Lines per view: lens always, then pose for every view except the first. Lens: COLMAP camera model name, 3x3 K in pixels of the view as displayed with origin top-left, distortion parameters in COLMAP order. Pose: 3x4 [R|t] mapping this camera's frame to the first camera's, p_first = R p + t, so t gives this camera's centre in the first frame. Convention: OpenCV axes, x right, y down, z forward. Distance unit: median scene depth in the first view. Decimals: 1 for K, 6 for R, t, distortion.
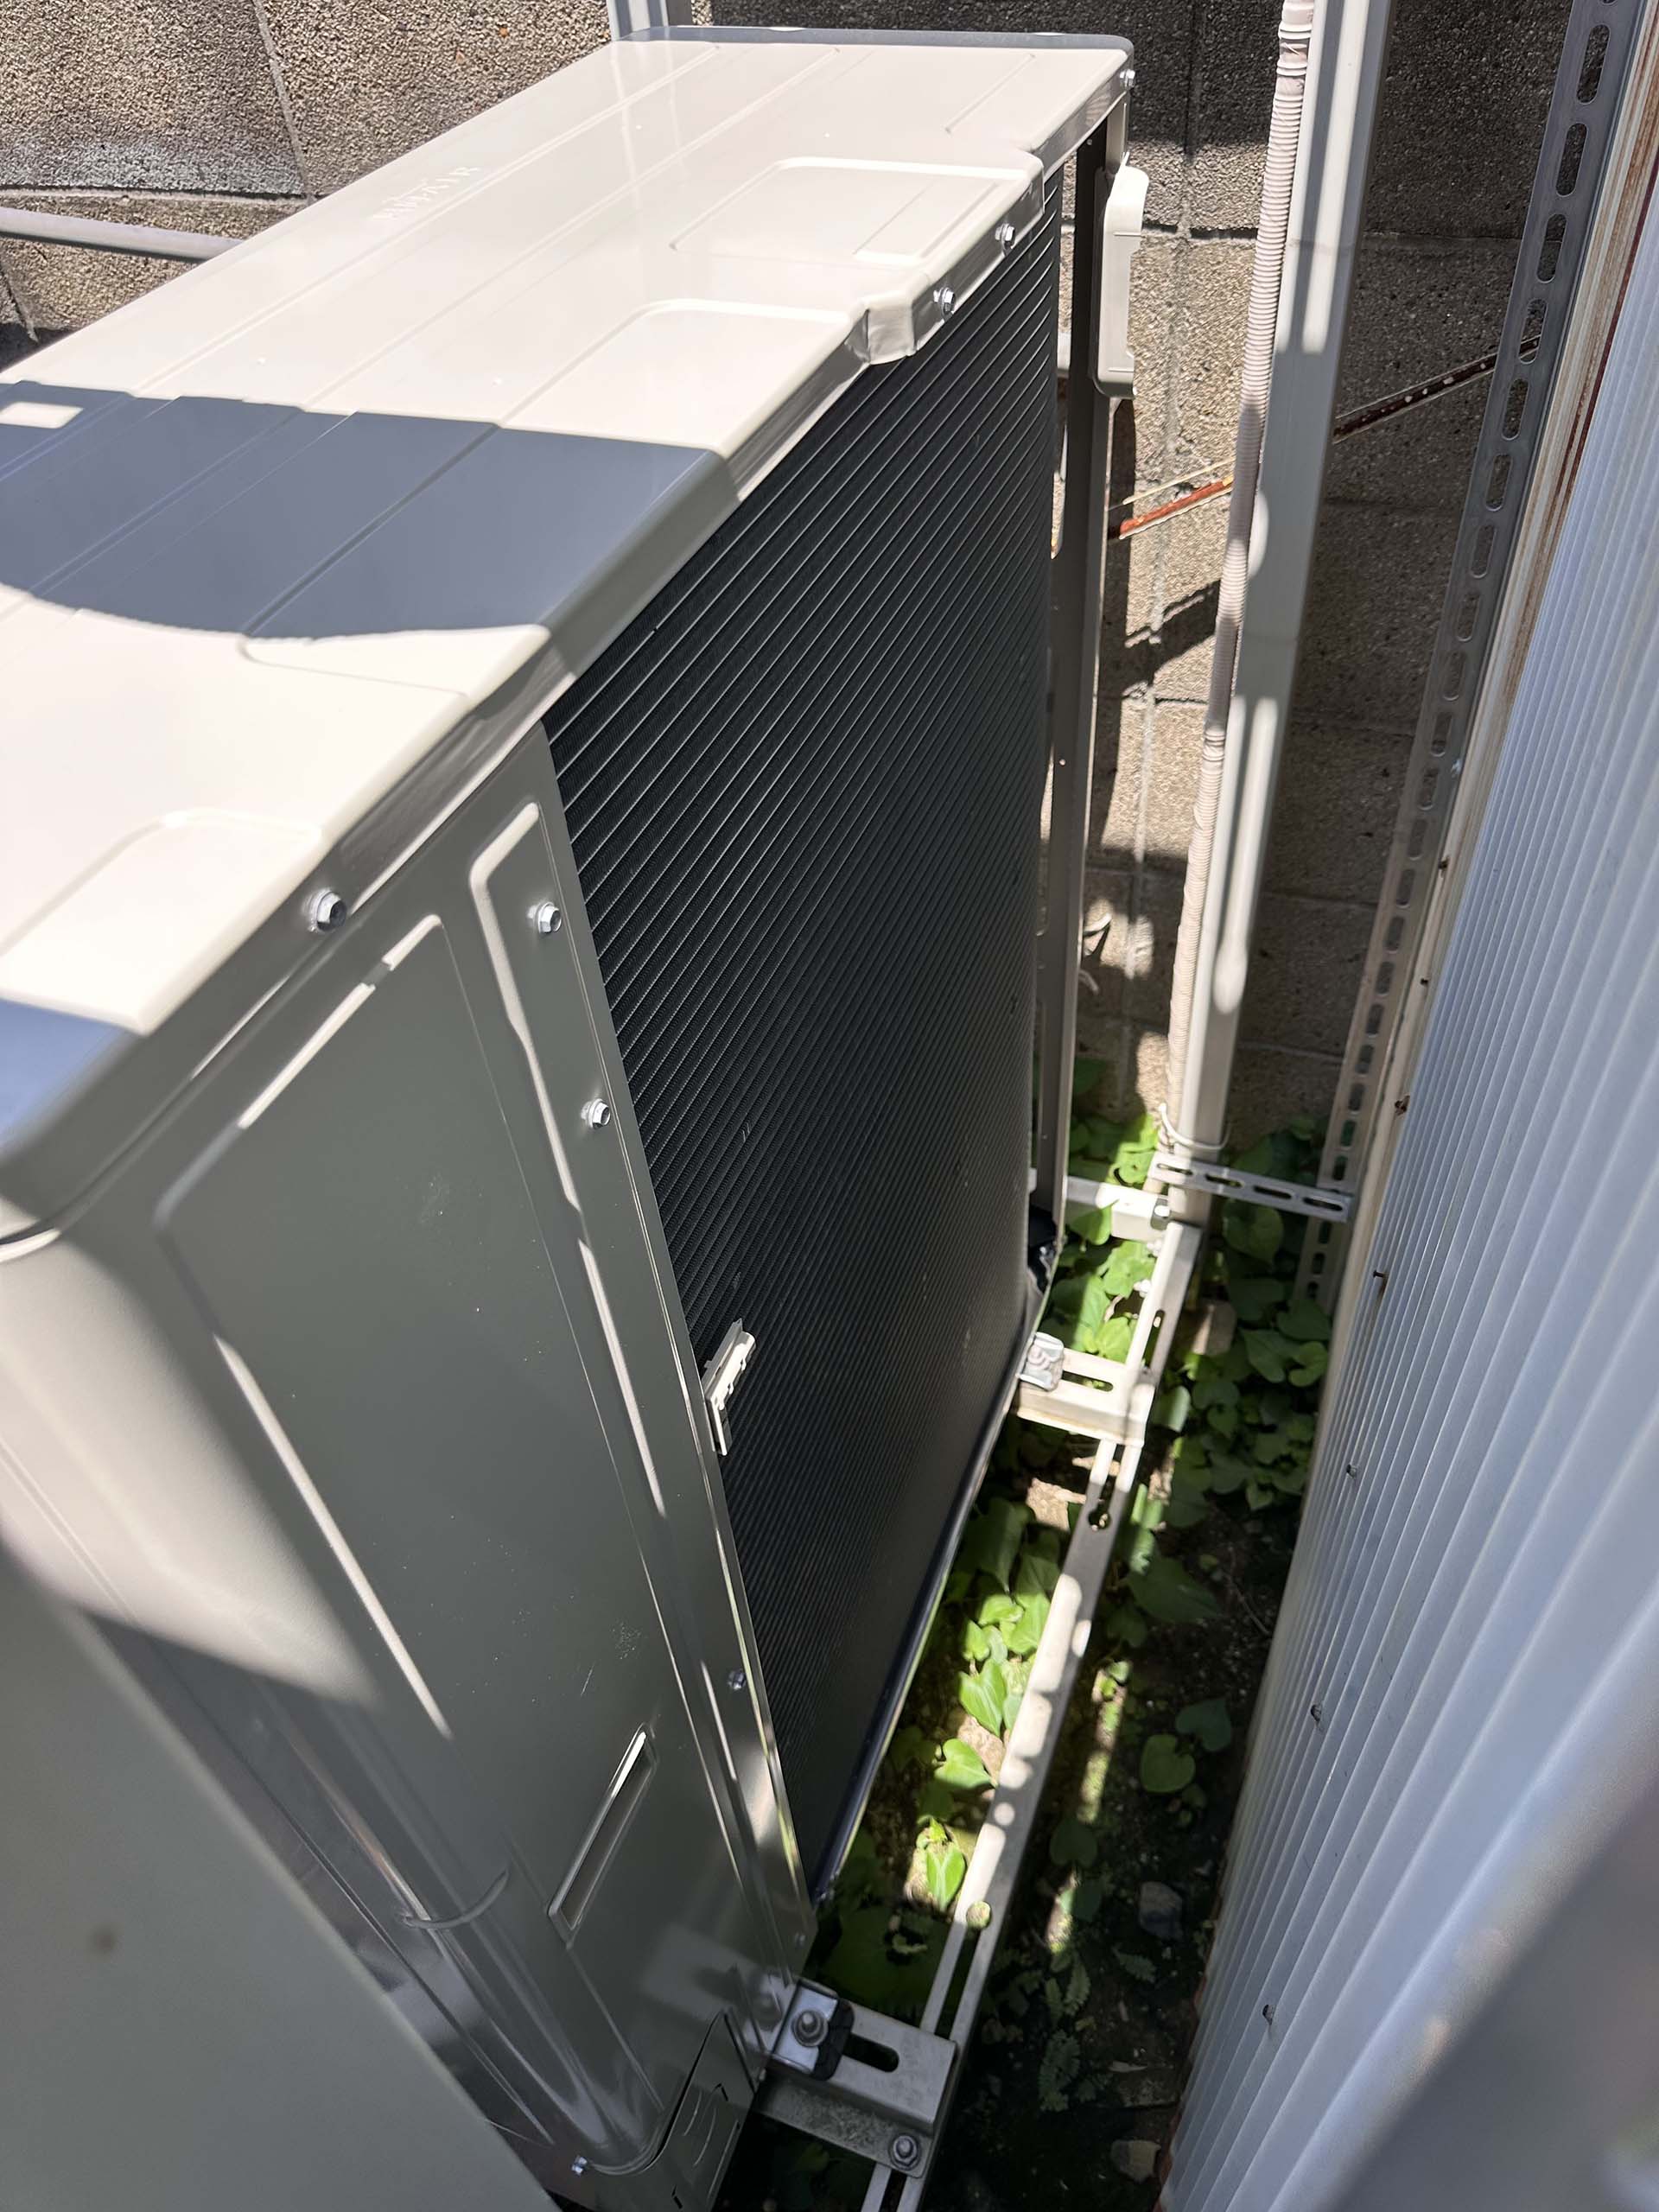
lens RADIAL K [[1601.1, 0, 839.9], [0, 1601.1, 1149.7], [0, 0, 1]] dist [-0.015550, -0.000685]
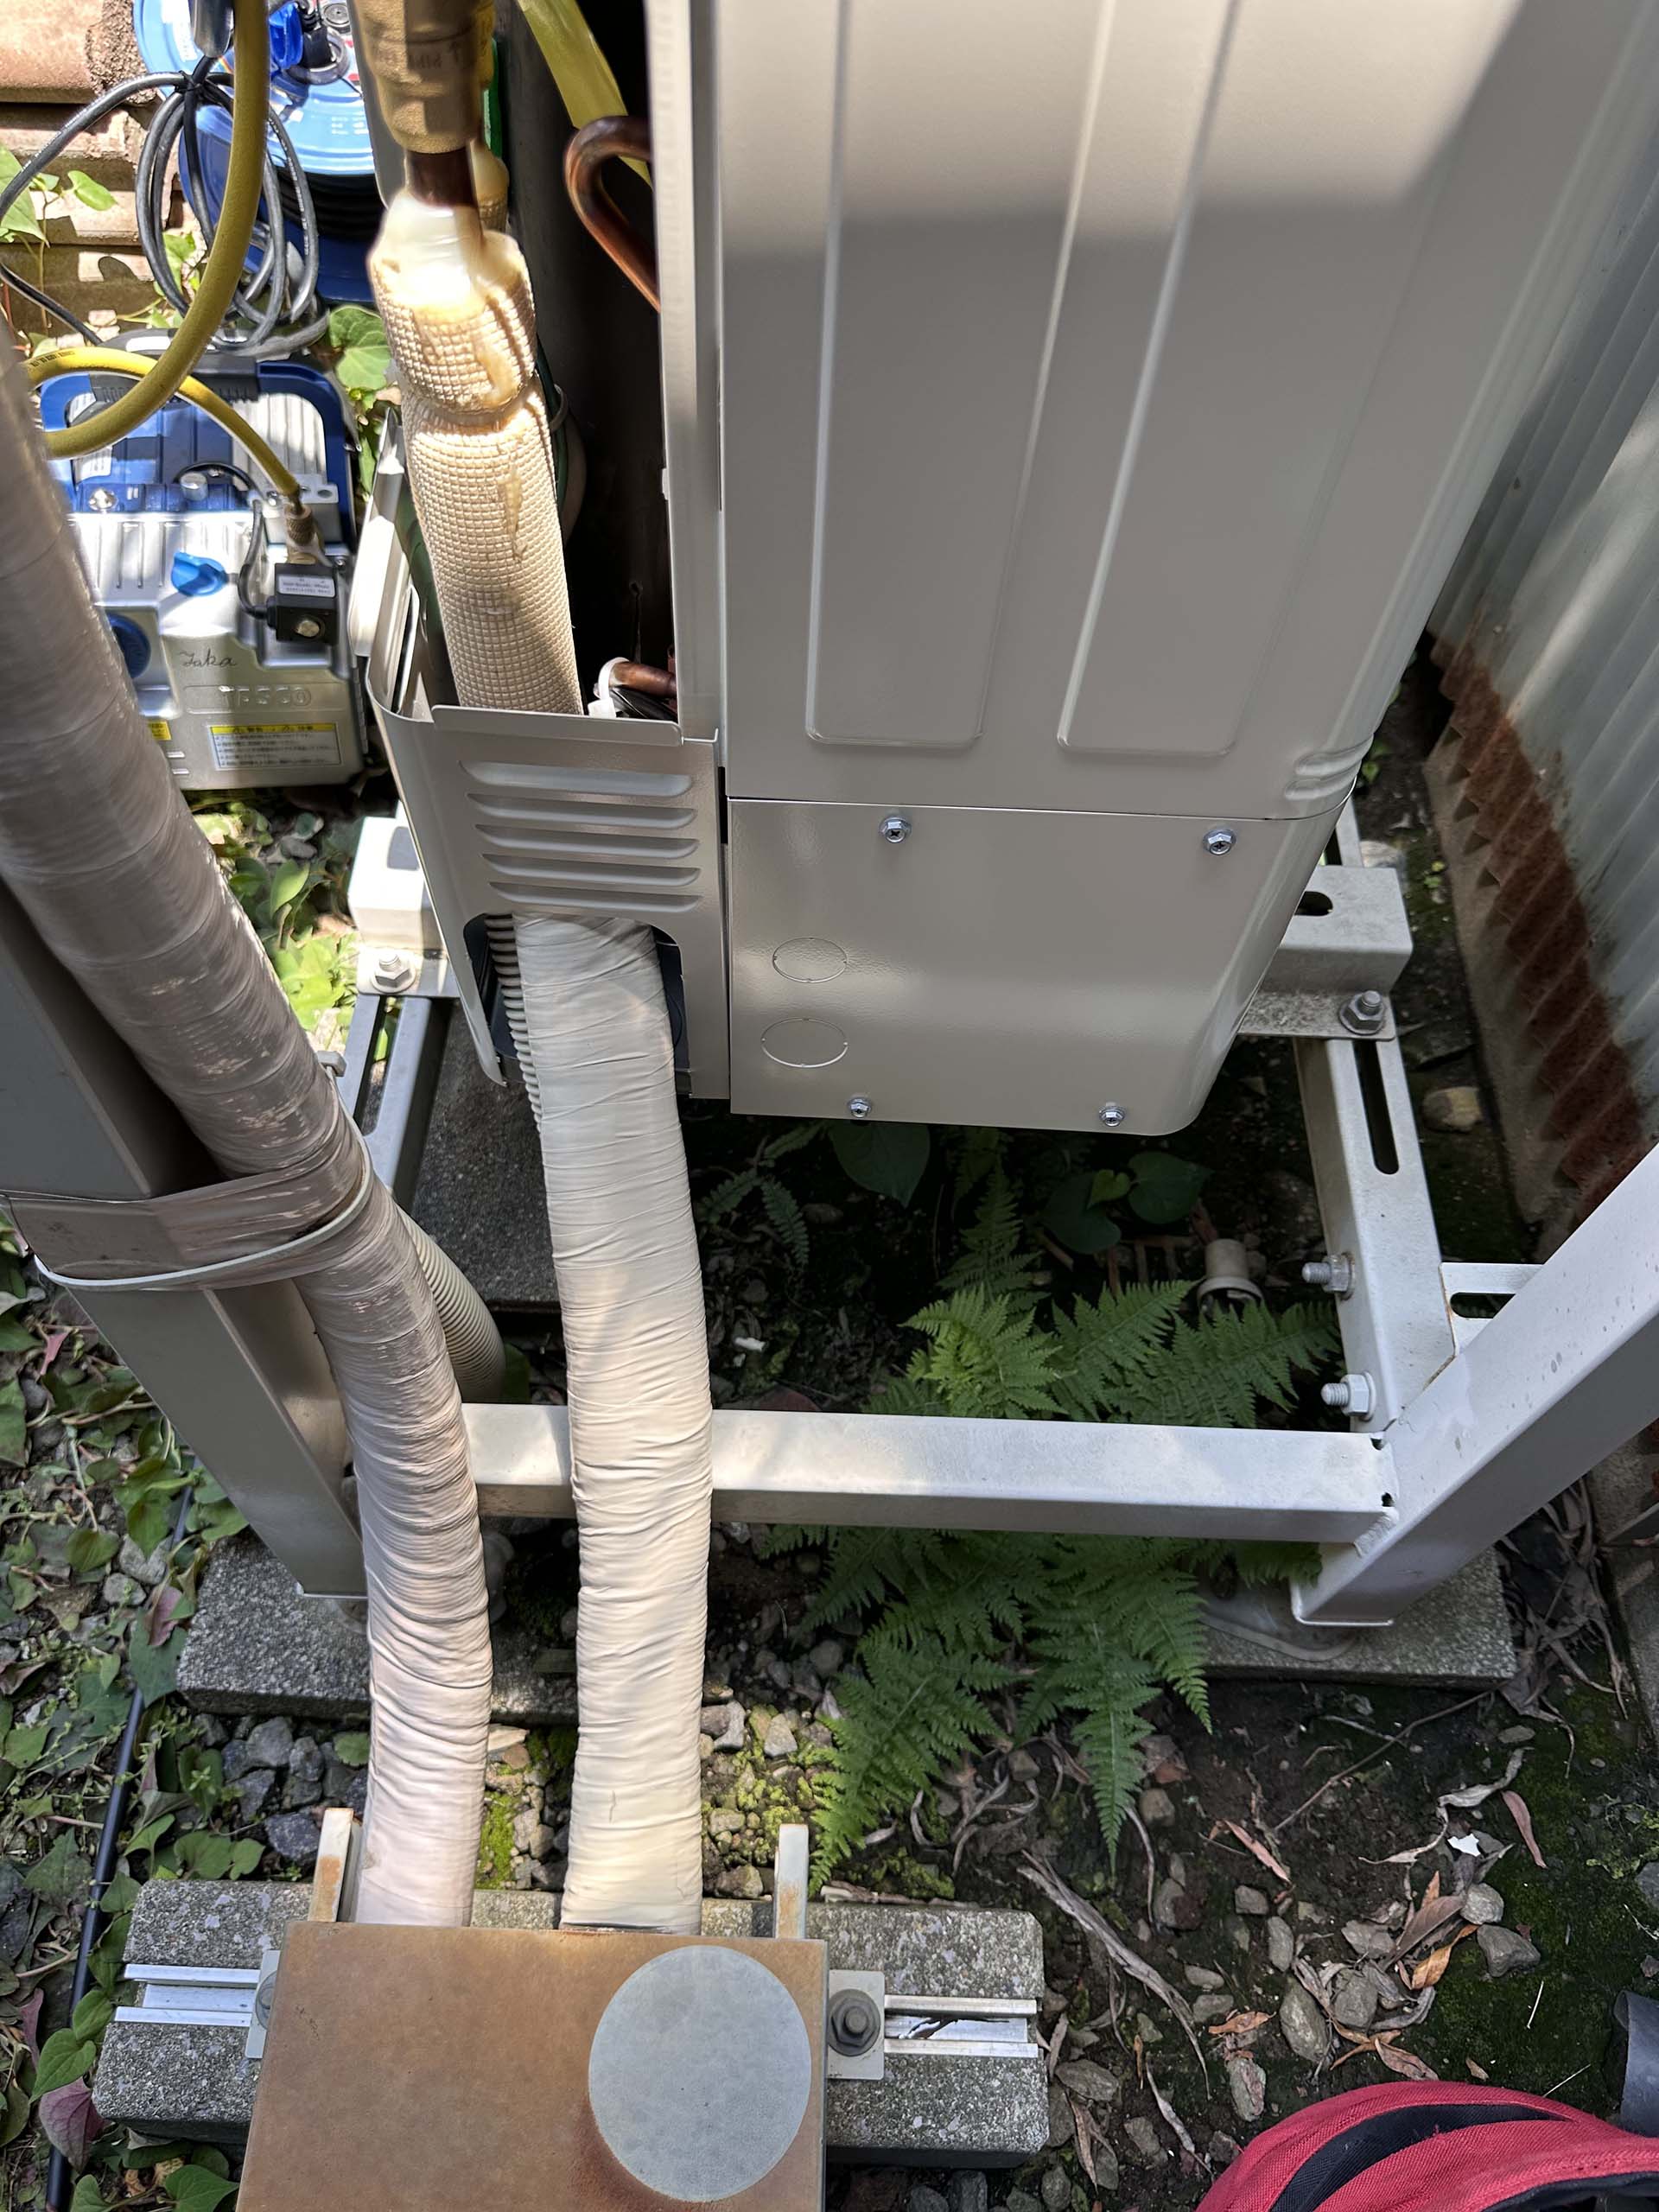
lens RADIAL K [[1612.1, 0, 829.5], [0, 1612.1, 1106.0], [0, 0, 1]] dist [0.183639, -0.366774]
pose [[0.941351, -0.220281, 0.255605, -0.300099], [0.160456, 0.958611, 0.235200, 0.373531], [-0.296836, -0.180393, 0.937735, 0.315930]]
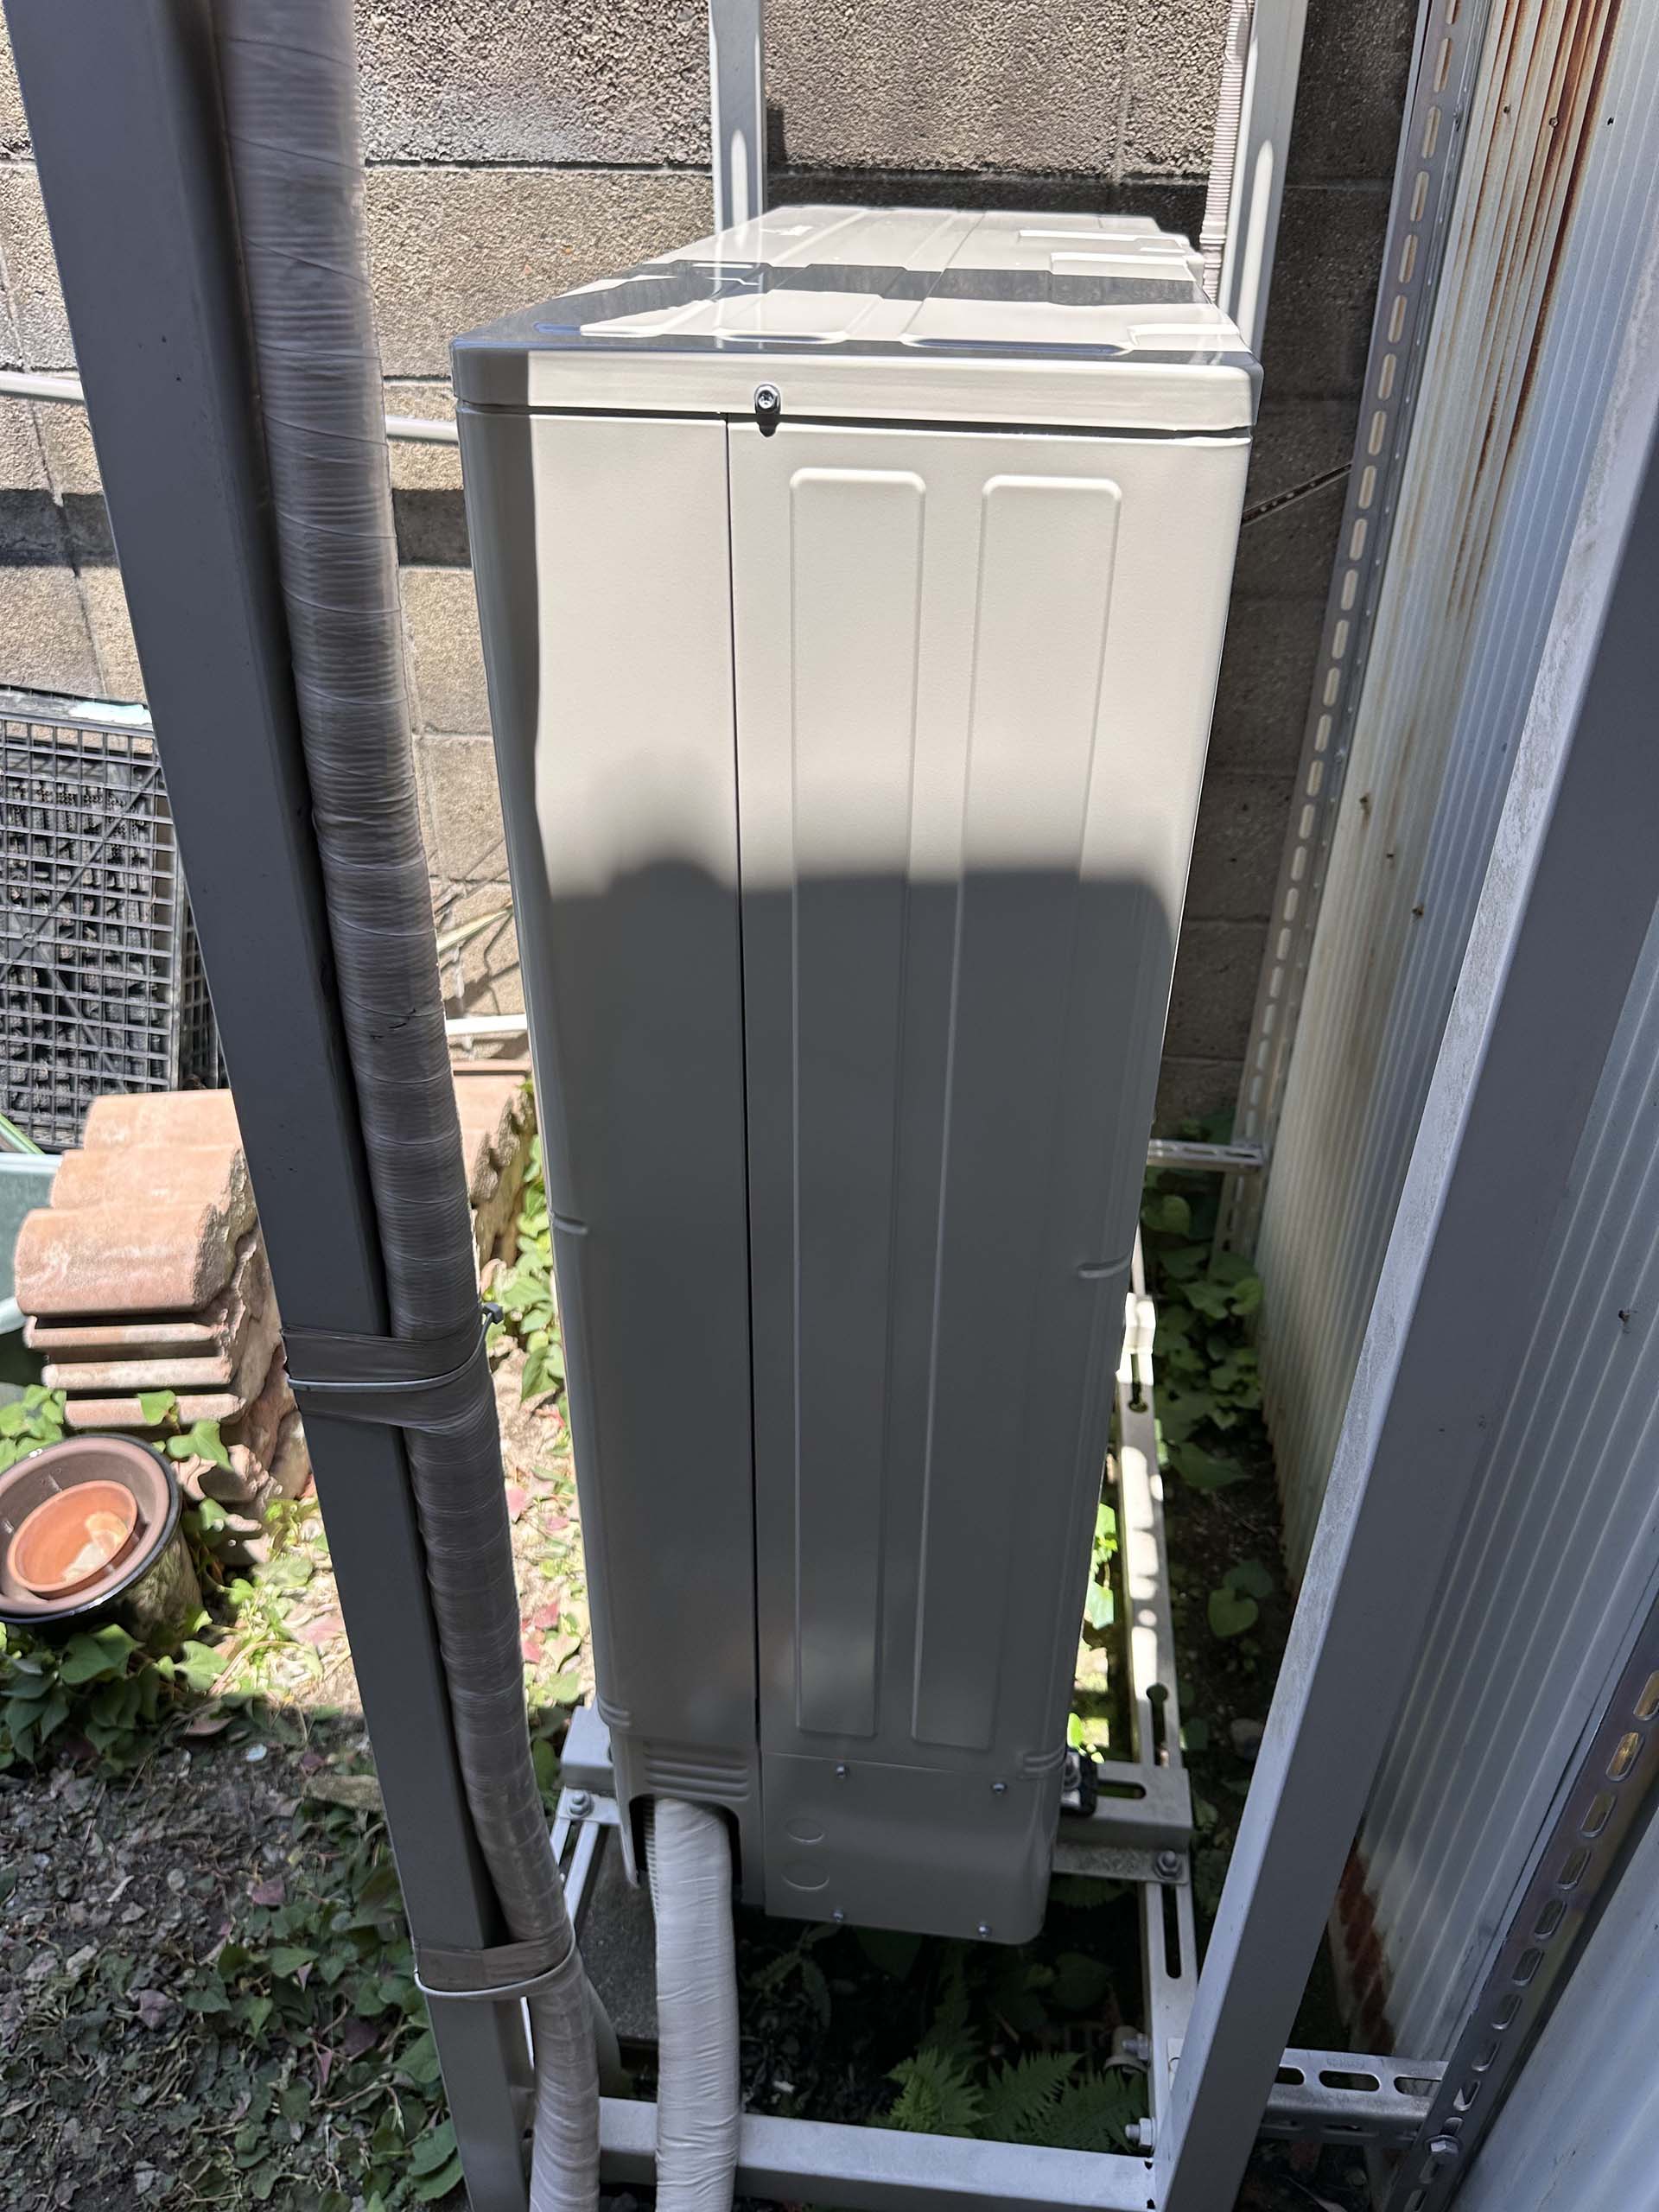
lens RADIAL K [[1593.7, 0, 843.8], [0, 1593.7, 1123.8], [0, 0, 1]] dist [-0.004245, -0.003641]
pose [[0.966737, -0.072305, 0.245341, -0.338376], [0.124625, 0.970803, -0.204962, 0.260593], [-0.223358, 0.228720, 0.947522, -0.107404]]
